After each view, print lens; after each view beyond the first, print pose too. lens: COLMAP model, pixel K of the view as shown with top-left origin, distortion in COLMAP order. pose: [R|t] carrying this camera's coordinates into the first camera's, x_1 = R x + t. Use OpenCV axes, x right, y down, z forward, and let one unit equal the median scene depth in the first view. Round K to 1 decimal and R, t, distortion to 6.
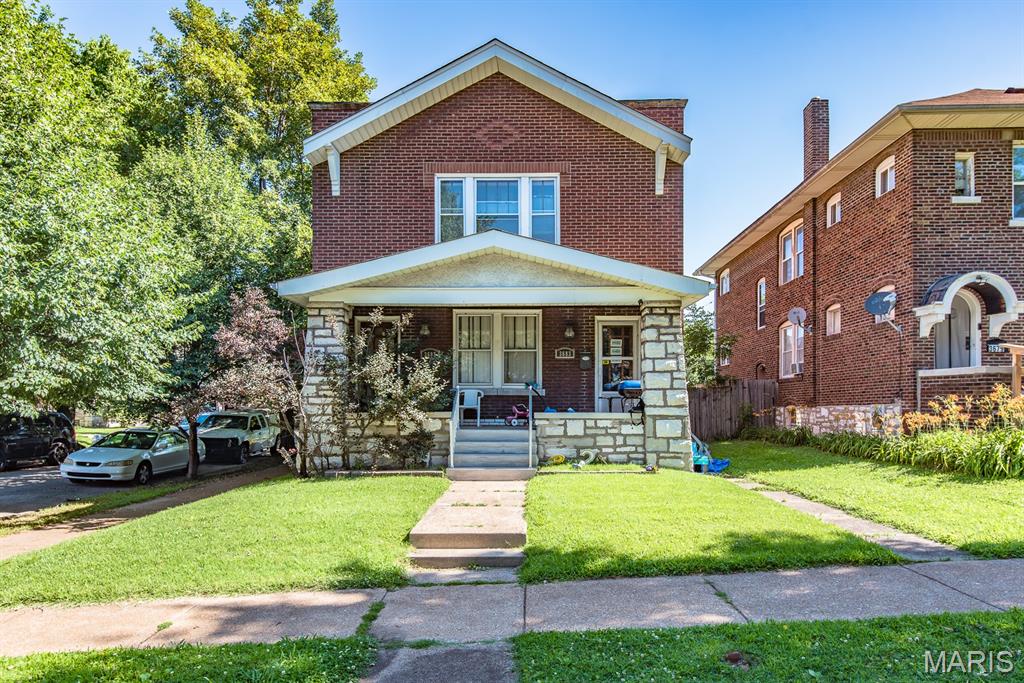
lens RADIAL K [[680.3, 0, 537.3], [0, 680.3, 401.4], [0, 0, 1]] dist [0.024160, -0.006784]
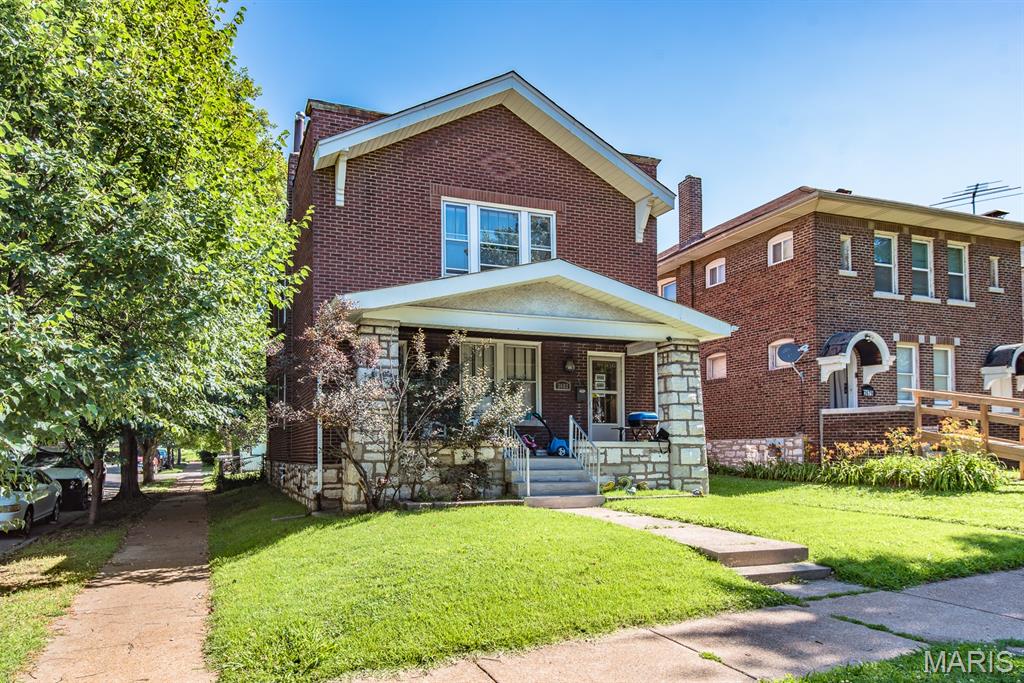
lens RADIAL K [[660.8, 0, 475.5], [0, 660.8, 429.3], [0, 0, 1]] dist [0.026817, -0.007255]
pose [[0.937990, 0.009901, 0.346520, -0.445089], [-0.001903, 0.999724, -0.023416, 0.019862], [-0.346657, 0.021304, 0.937750, 0.111776]]
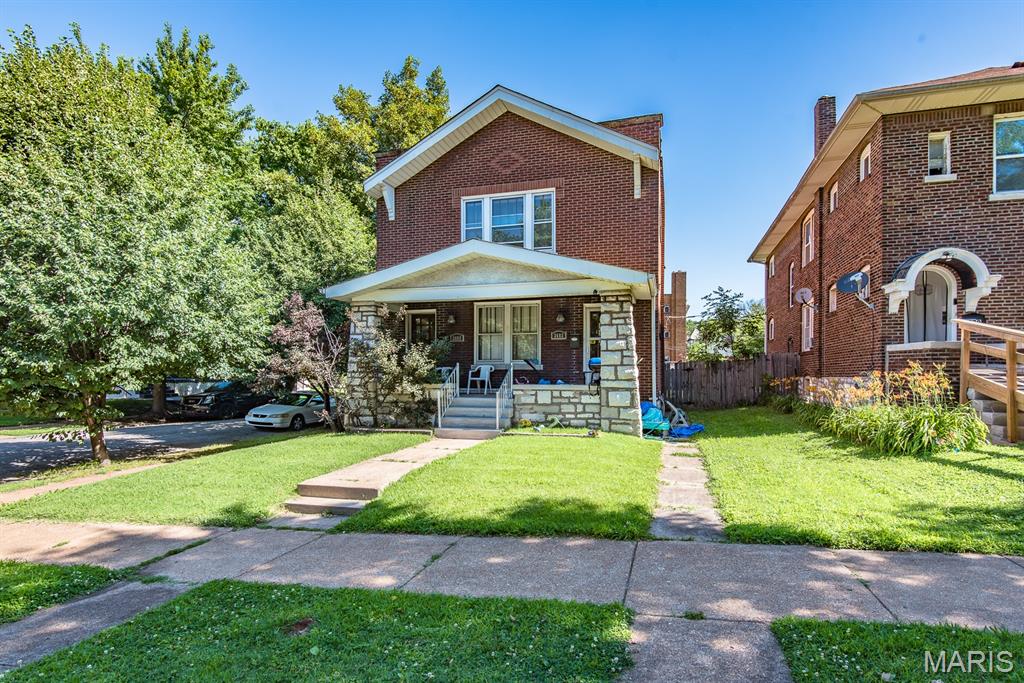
lens RADIAL K [[525.1, 0, 547.3], [0, 525.1, 374.4], [0, 0, 1]] dist [0.019530, -0.011935]
pose [[0.965578, 0.000911, -0.260110, 0.276013], [0.002724, 0.999904, 0.013613, -0.013519], [0.260098, -0.013853, 0.965483, 0.084178]]
